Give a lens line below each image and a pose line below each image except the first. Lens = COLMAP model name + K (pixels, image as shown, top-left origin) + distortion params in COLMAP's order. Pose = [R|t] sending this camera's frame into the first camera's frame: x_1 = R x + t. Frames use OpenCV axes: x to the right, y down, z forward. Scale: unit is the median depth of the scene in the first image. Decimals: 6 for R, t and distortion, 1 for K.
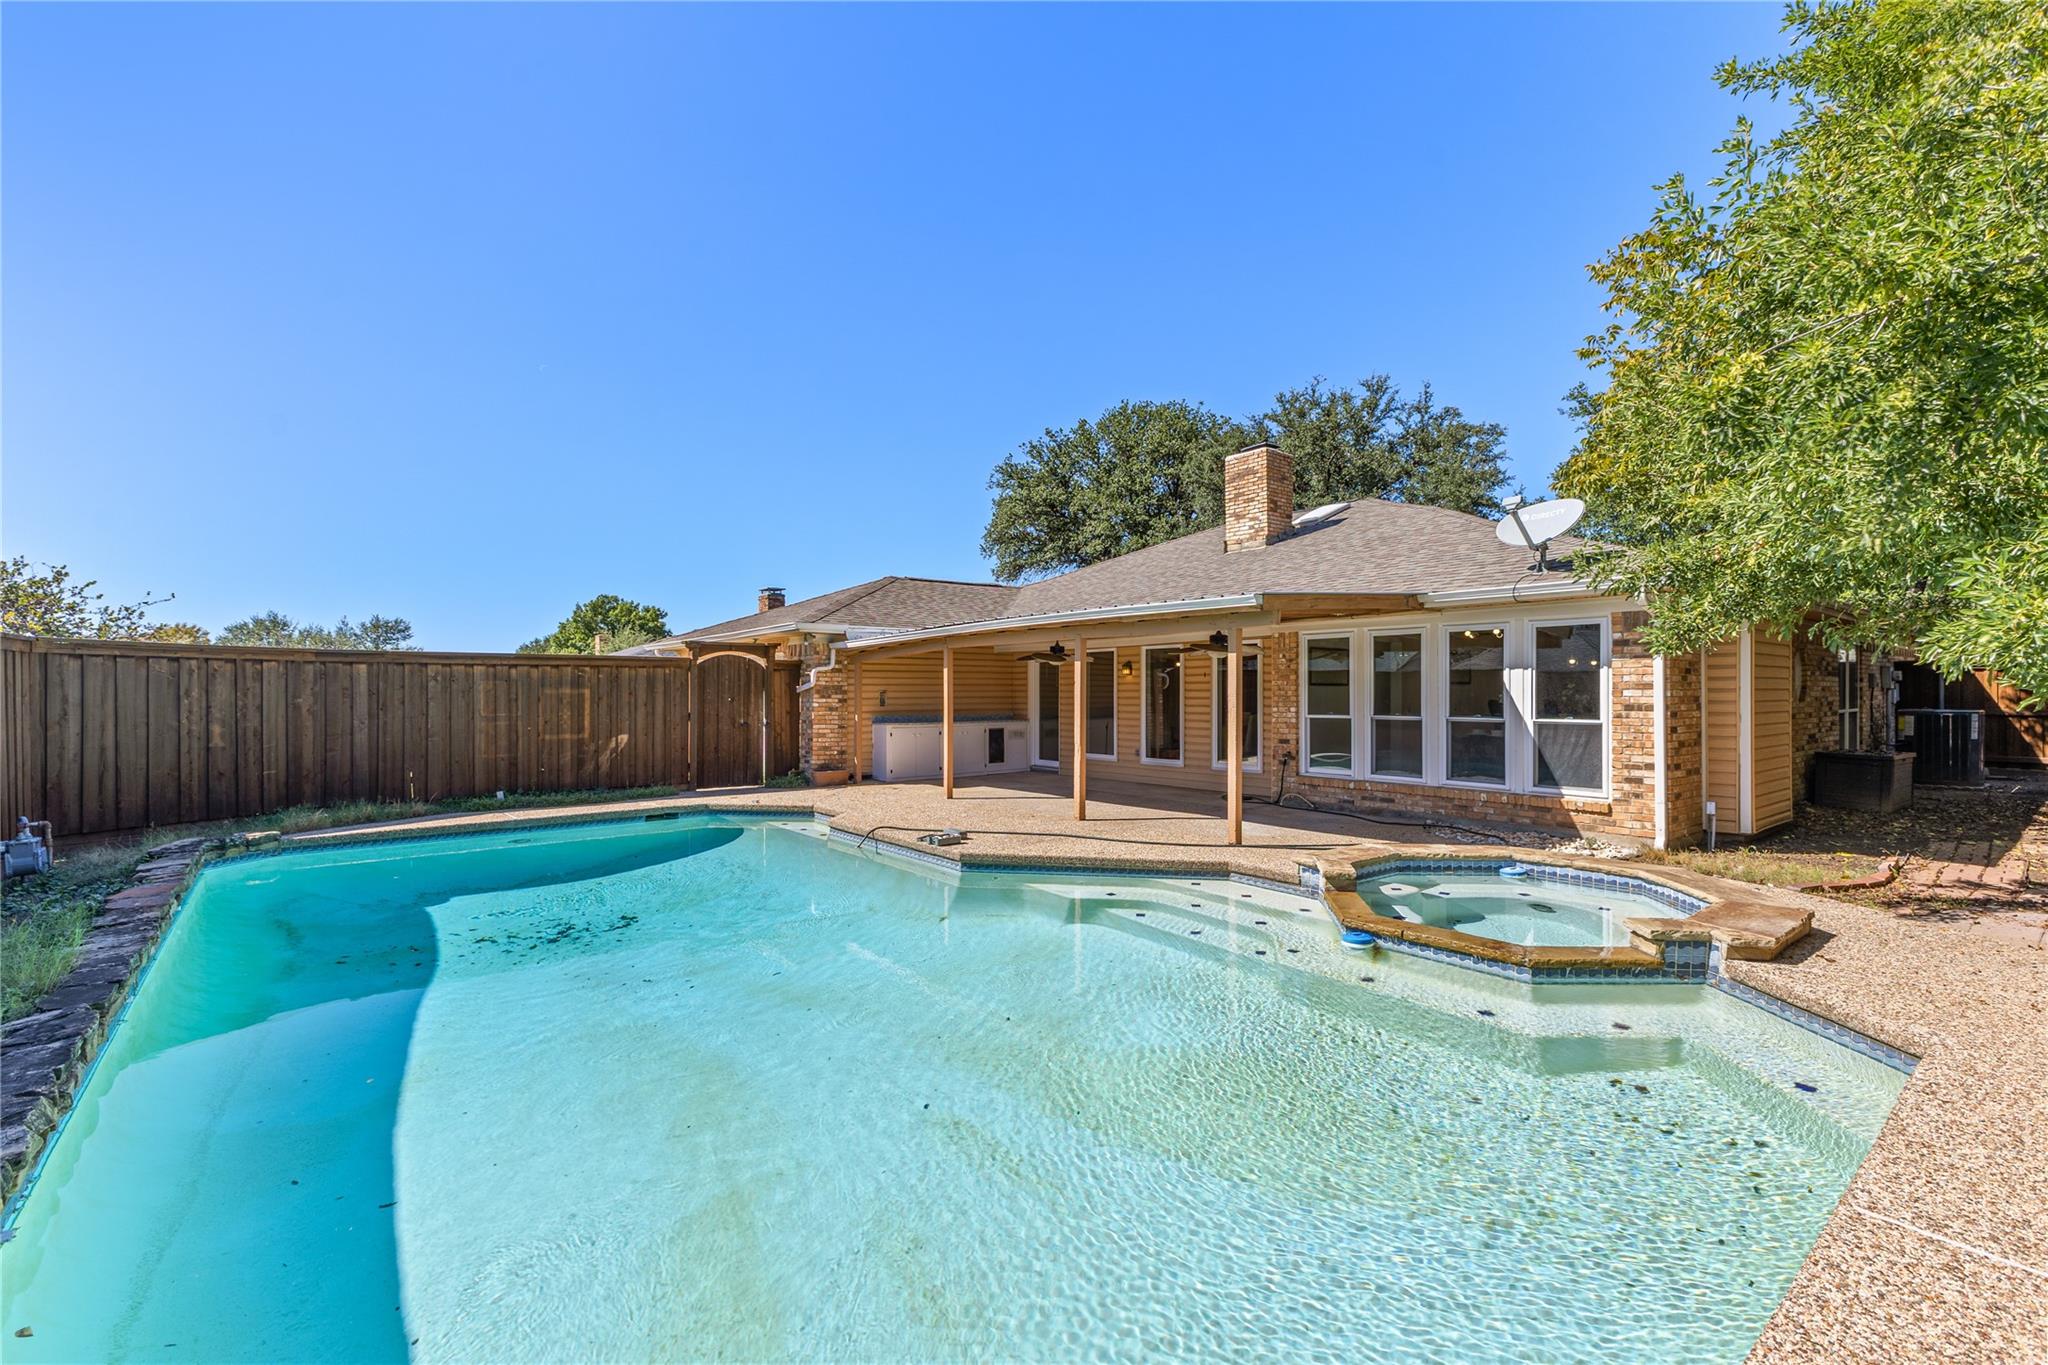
lens RADIAL K [[886.0, 0, 1020.0], [0, 886.0, 687.4], [0, 0, 1]] dist [0.000965, -0.000143]
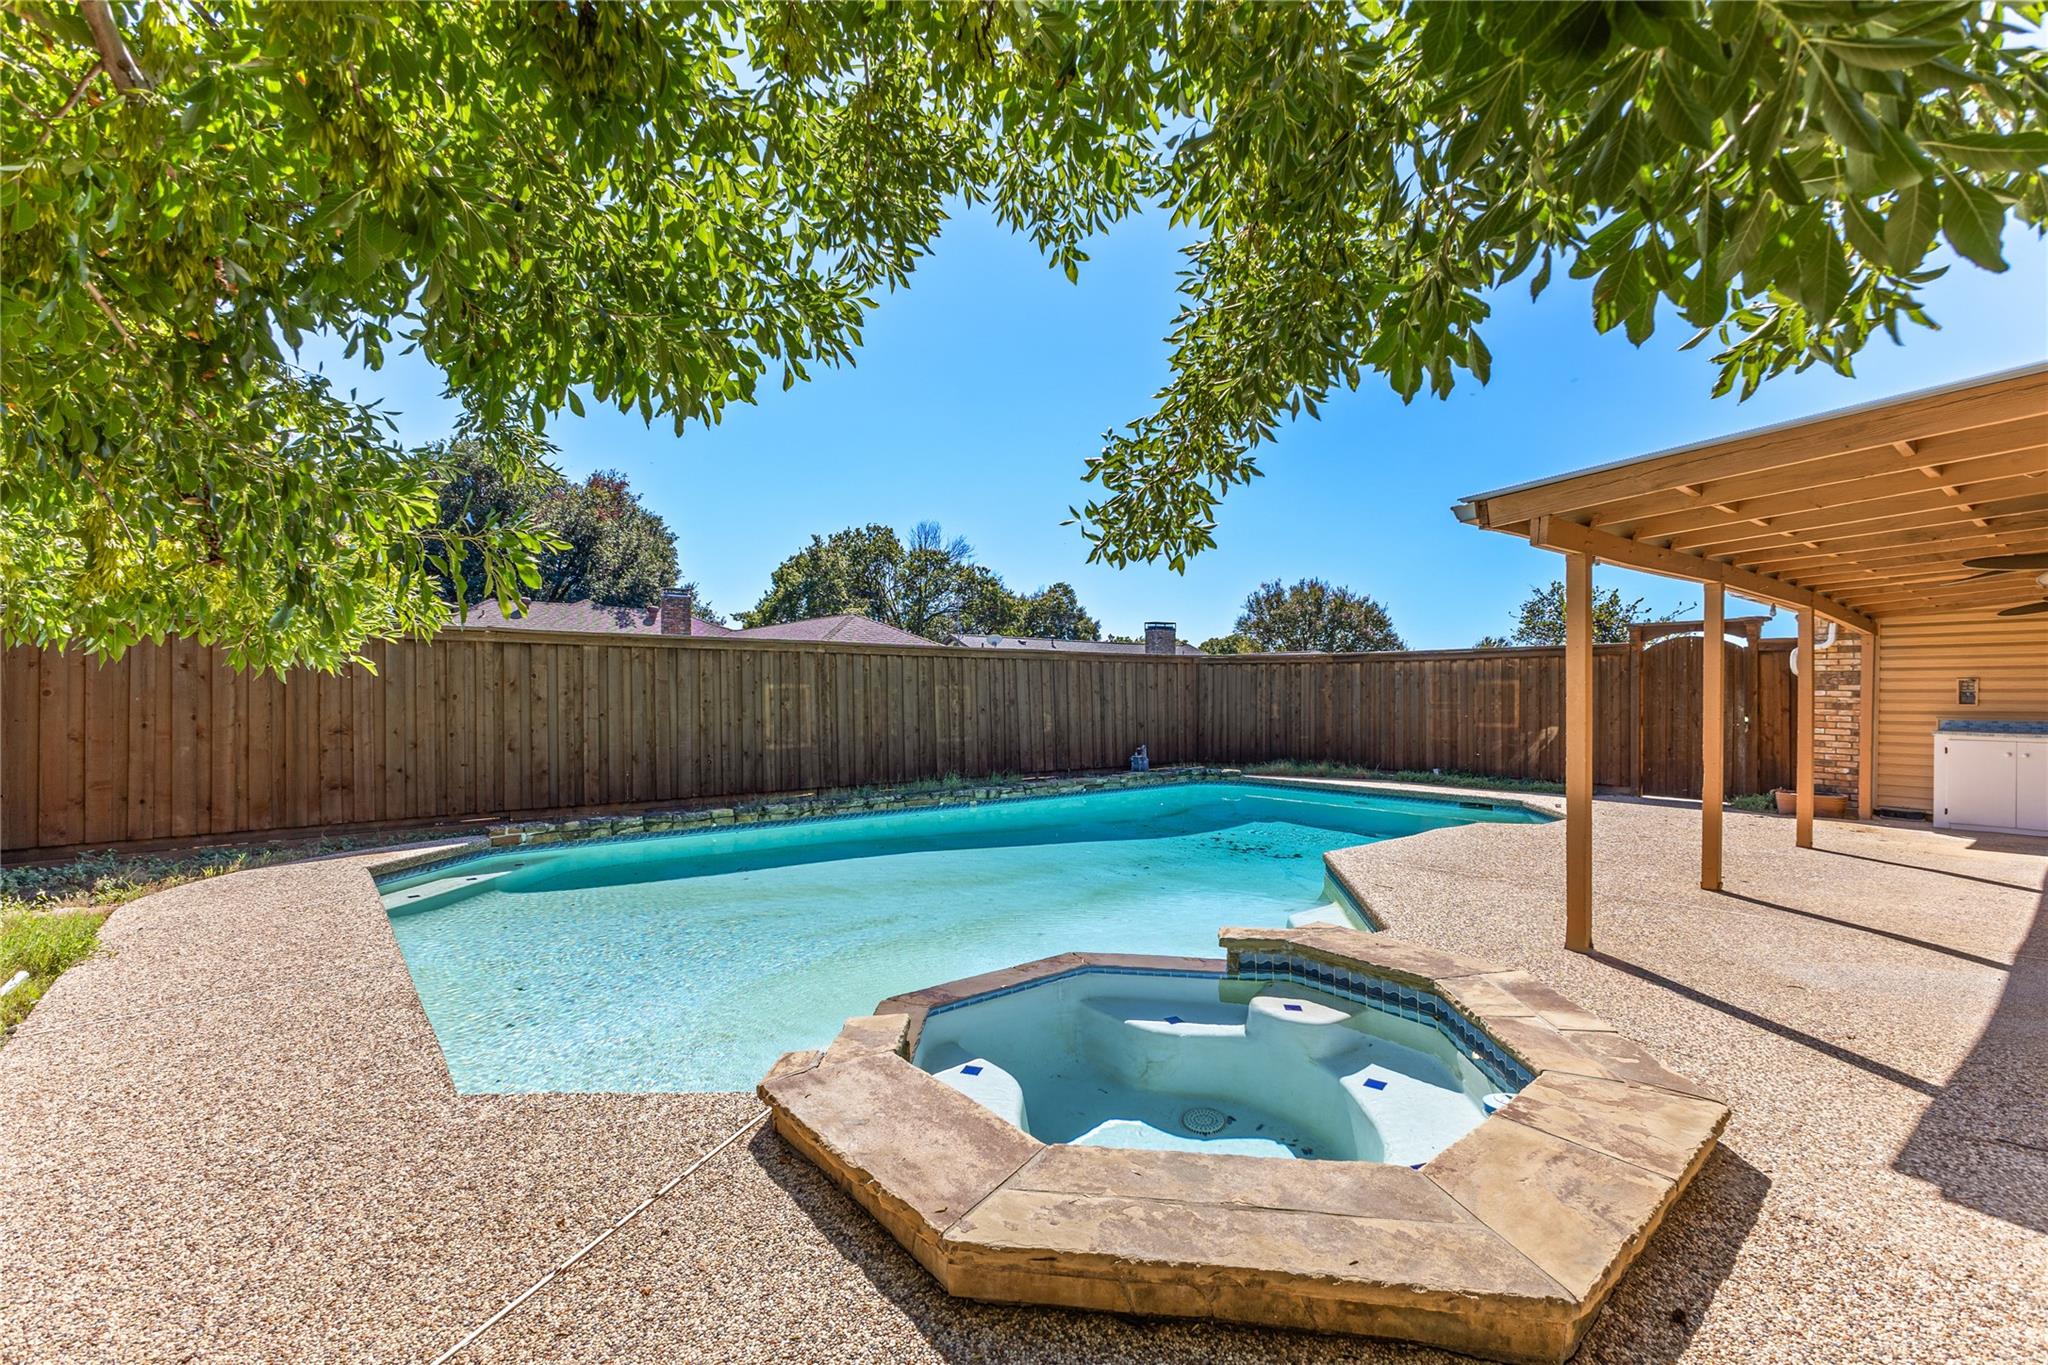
lens RADIAL K [[886.0, 0, 1020.0], [0, 886.0, 687.4], [0, 0, 1]] dist [0.000965, -0.000143]
pose [[-0.027716, -0.001036, -0.999615, 0.481789], [0.007860, 0.999968, -0.001254, 0.006216], [0.999585, -0.007892, -0.027707, 0.398616]]
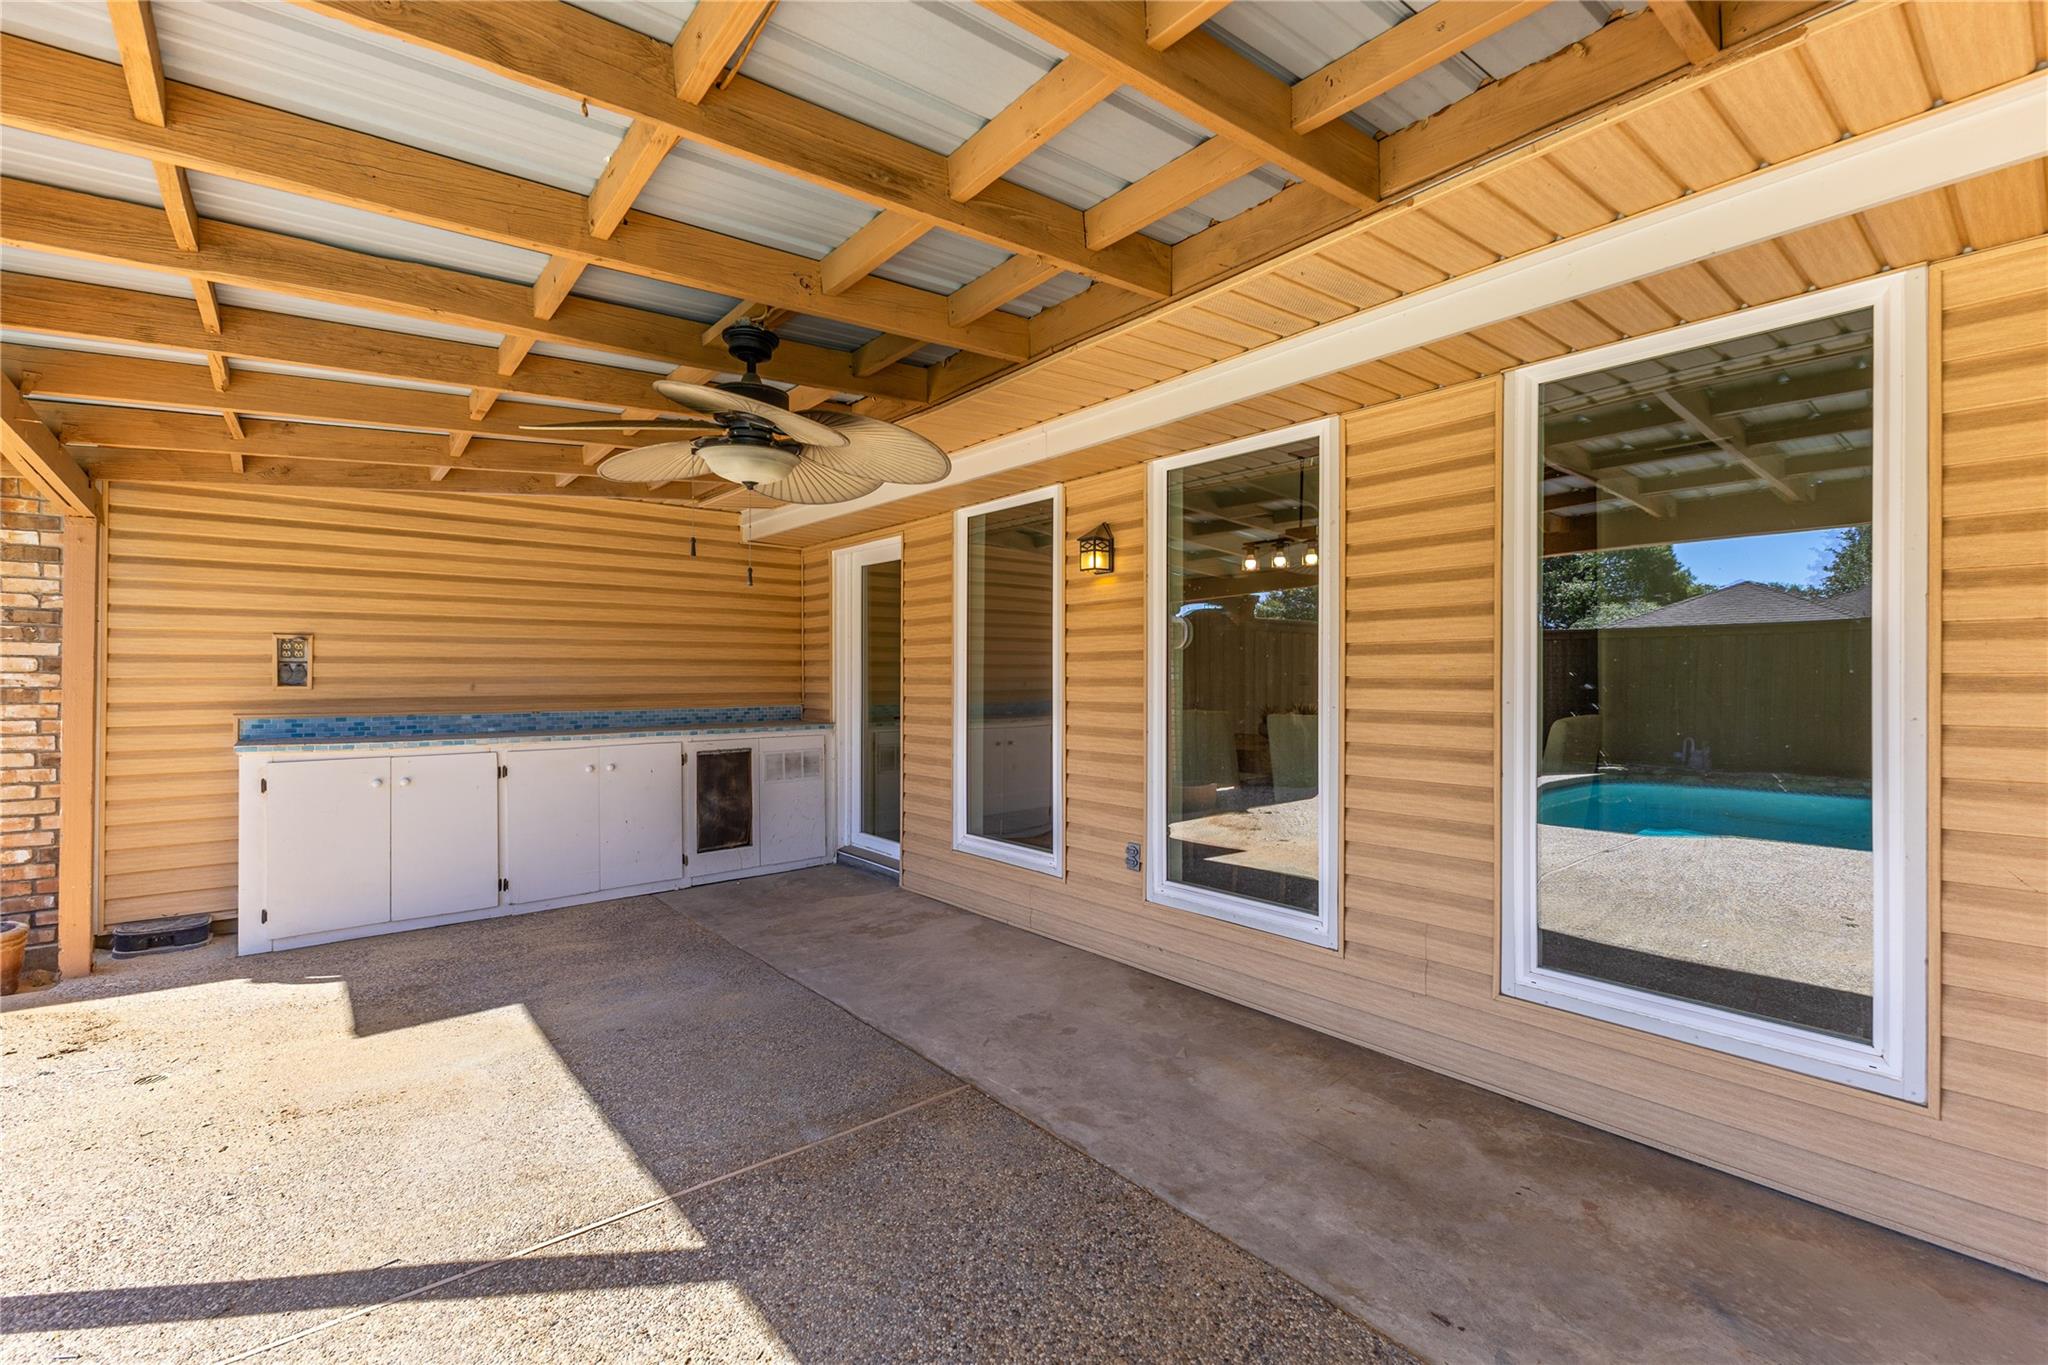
lens RADIAL K [[886.0, 0, 1020.0], [0, 886.0, 687.4], [0, 0, 1]] dist [0.000965, -0.000143]
pose [[0.999670, 0.001740, 0.025617, 0.090110], [-0.002197, 0.999839, 0.017807, 0.016689], [-0.025582, -0.017857, 0.999513, 0.727760]]
